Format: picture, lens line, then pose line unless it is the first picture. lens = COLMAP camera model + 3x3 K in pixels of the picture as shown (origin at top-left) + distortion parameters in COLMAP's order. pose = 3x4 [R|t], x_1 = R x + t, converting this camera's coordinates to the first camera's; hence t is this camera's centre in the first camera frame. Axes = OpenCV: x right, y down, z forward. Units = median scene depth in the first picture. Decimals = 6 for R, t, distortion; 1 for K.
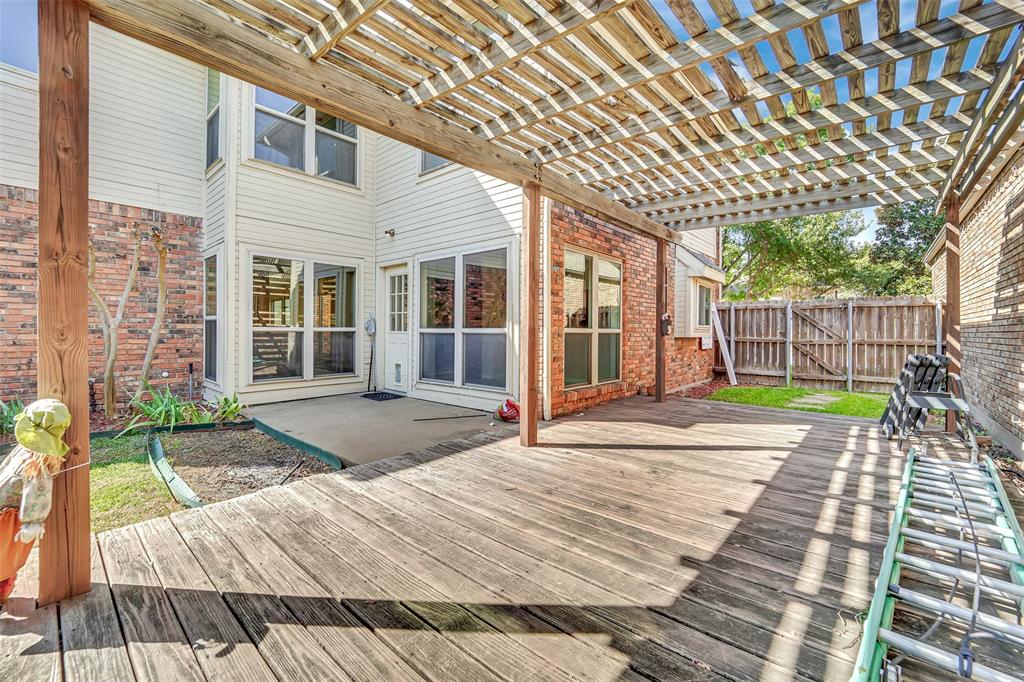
lens RADIAL K [[420.4, 0, 513.0], [0, 420.4, 334.3], [0, 0, 1]] dist [-0.007452, 0.000257]
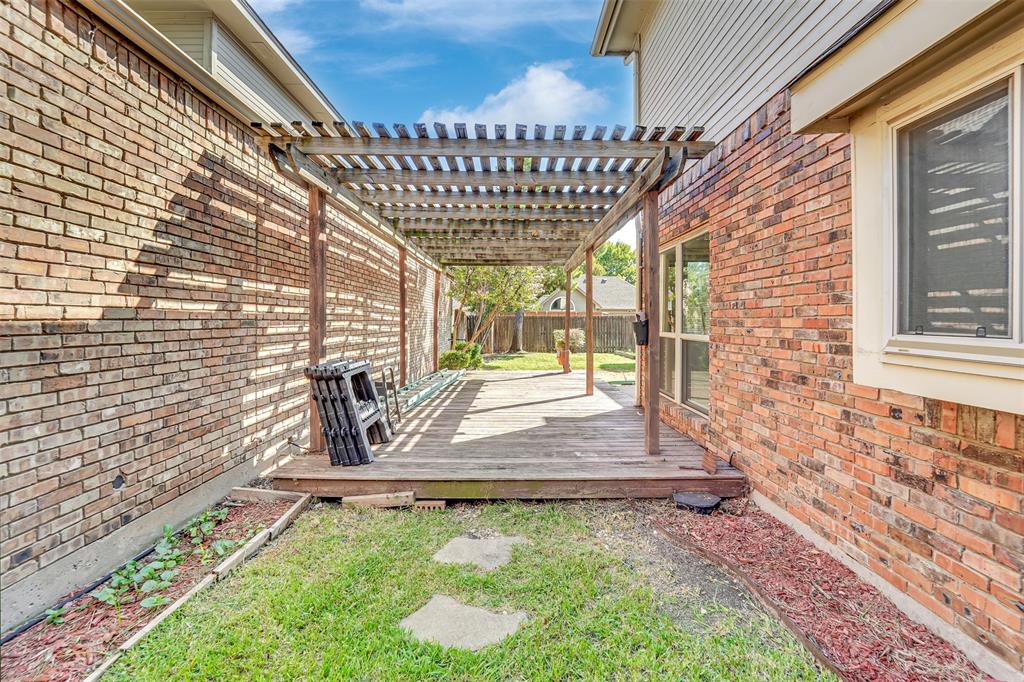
lens RADIAL K [[420.4, 0, 513.4], [0, 420.4, 332.0], [0, 0, 1]] dist [-0.007452, 0.000257]
pose [[-0.749326, 0.001081, -0.662200, 1.107258], [-0.012913, 0.999785, 0.016244, -0.032098], [0.662075, 0.020723, -0.749151, 1.613752]]
